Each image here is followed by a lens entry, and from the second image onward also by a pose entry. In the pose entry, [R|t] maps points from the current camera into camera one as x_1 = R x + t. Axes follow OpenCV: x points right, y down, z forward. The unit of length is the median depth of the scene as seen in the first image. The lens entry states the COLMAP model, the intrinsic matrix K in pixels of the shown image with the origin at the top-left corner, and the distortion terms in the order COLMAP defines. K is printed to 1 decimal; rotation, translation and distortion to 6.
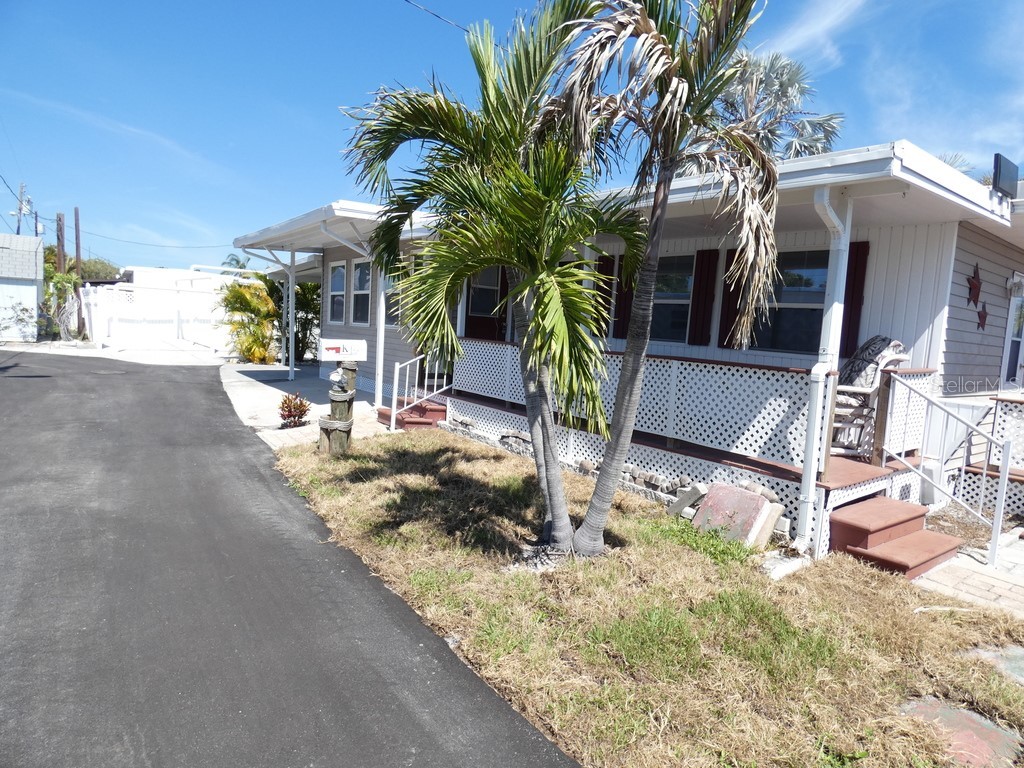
lens RADIAL K [[608.4, 0, 514.4], [0, 608.4, 376.9], [0, 0, 1]] dist [-0.015953, -0.000403]
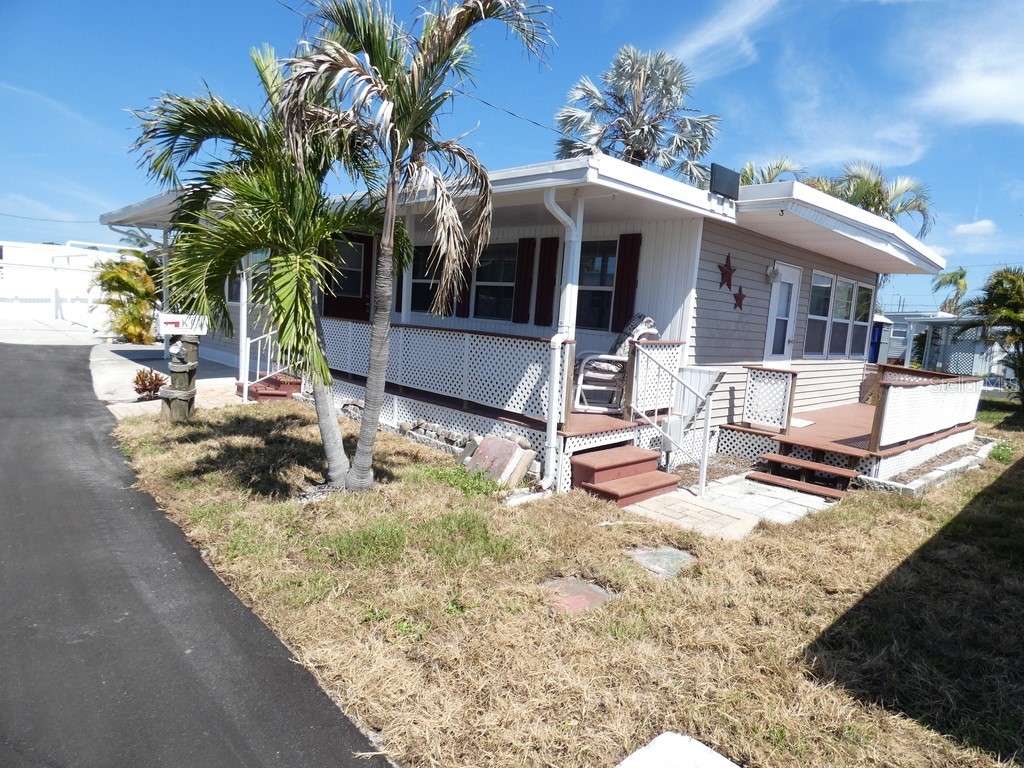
lens RADIAL K [[609.5, 0, 511.2], [0, 609.5, 371.8], [0, 0, 1]] dist [0.001543, 0.002042]
pose [[0.993190, -0.002528, 0.116475, 0.228950], [0.000702, 0.999876, 0.015714, 0.030598], [-0.116500, -0.015526, 0.993069, -0.184964]]
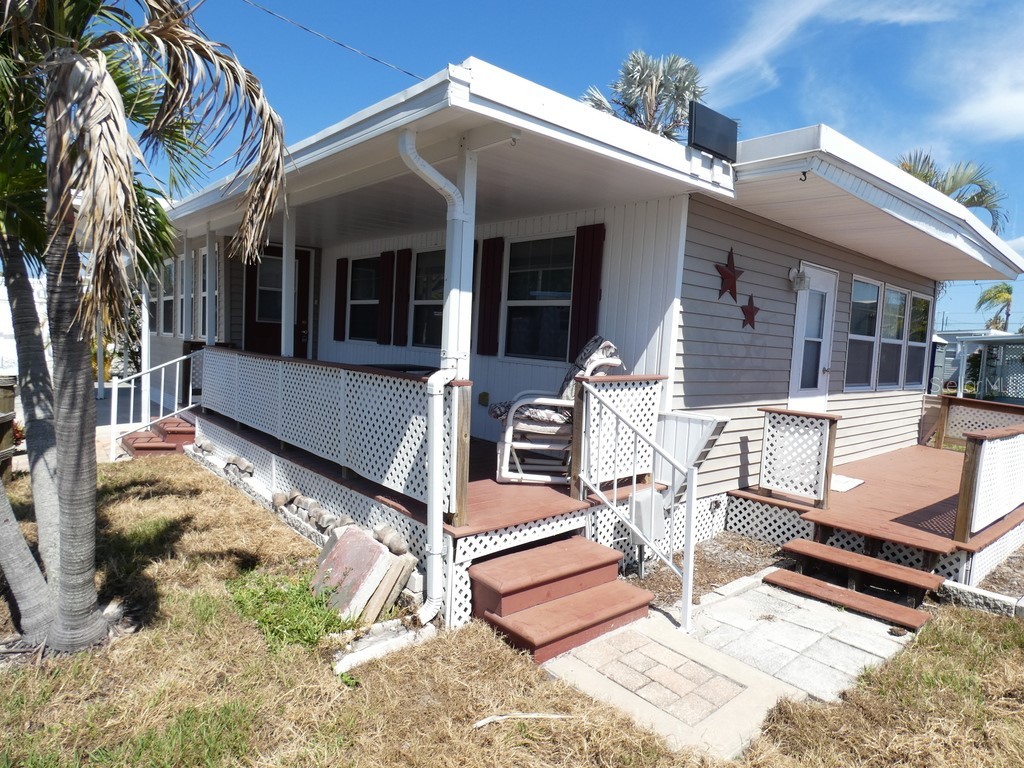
lens RADIAL K [[606.0, 0, 501.9], [0, 606.0, 372.5], [0, 0, 1]] dist [-0.019481, -0.001540]
pose [[0.998506, -0.014492, 0.052684, 0.467102], [0.015981, 0.999481, -0.027969, 0.002545], [-0.052252, 0.028769, 0.998219, 0.206183]]
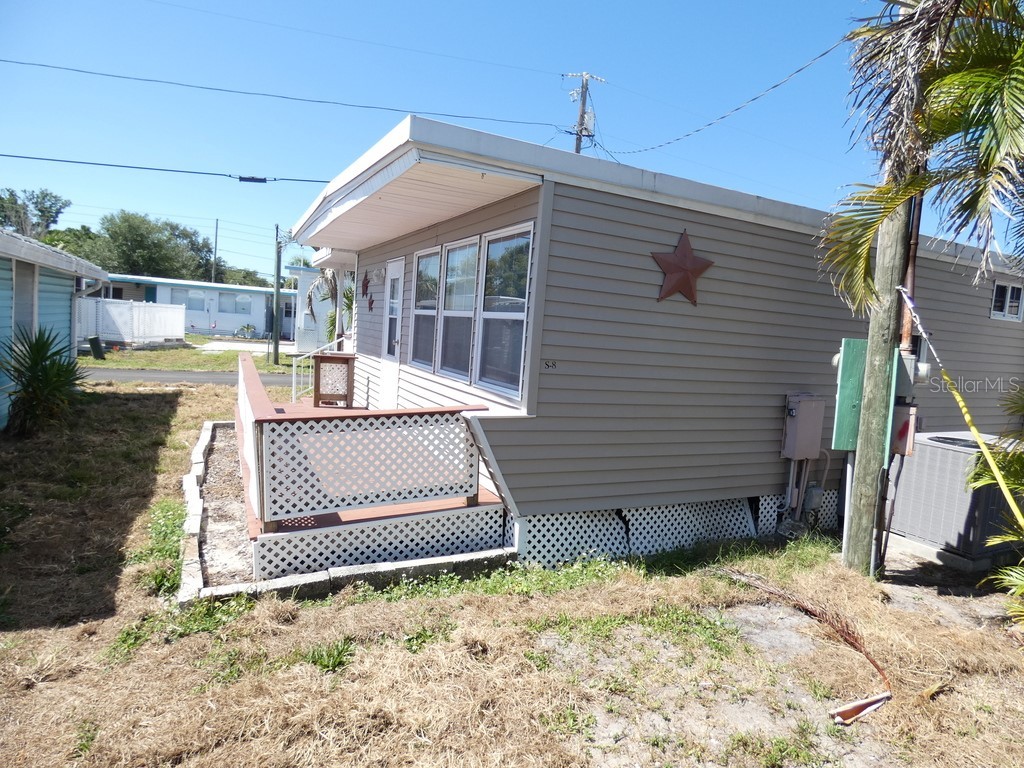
lens RADIAL K [[606.0, 0, 501.9], [0, 606.0, 372.5], [0, 0, 1]] dist [-0.019481, -0.001540]
pose [[-0.193751, -0.004199, -0.981042, 2.620176], [-0.179272, 0.983305, 0.031196, -0.045794], [0.964532, 0.181917, -0.191269, 1.970228]]
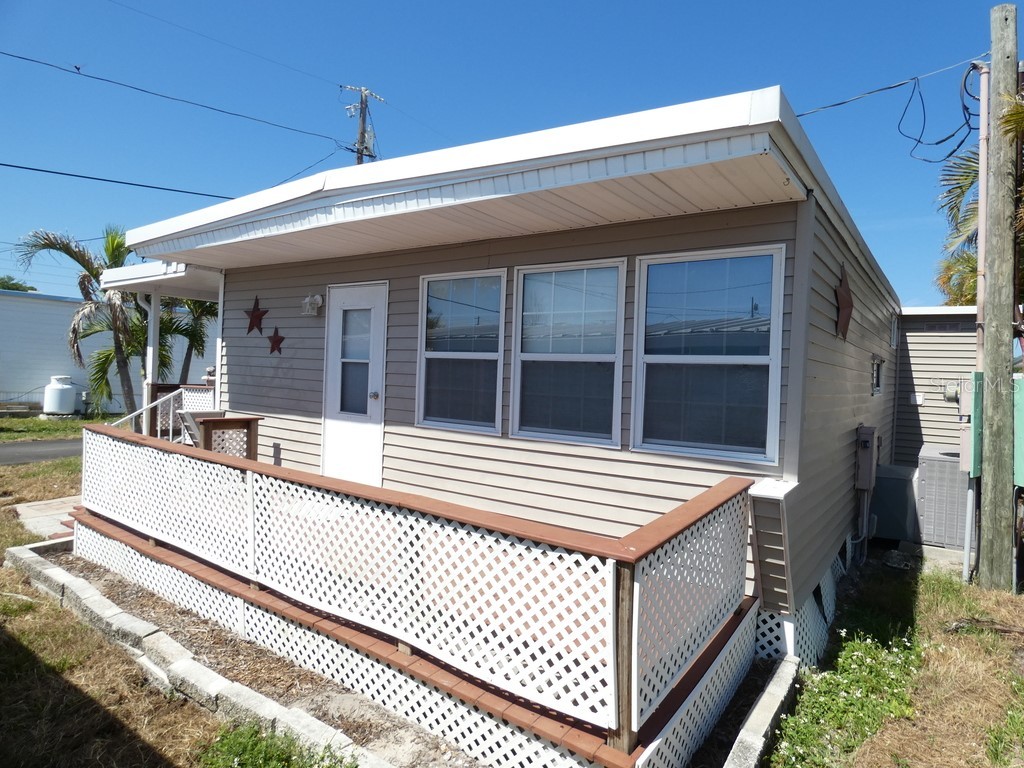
lens RADIAL K [[608.4, 0, 514.4], [0, 608.4, 376.9], [0, 0, 1]] dist [-0.015953, -0.000403]
pose [[0.296509, -0.046165, -0.953914, 2.335208], [-0.107604, 0.990856, -0.081400, 0.003337], [0.948949, 0.126781, 0.288830, 1.339212]]
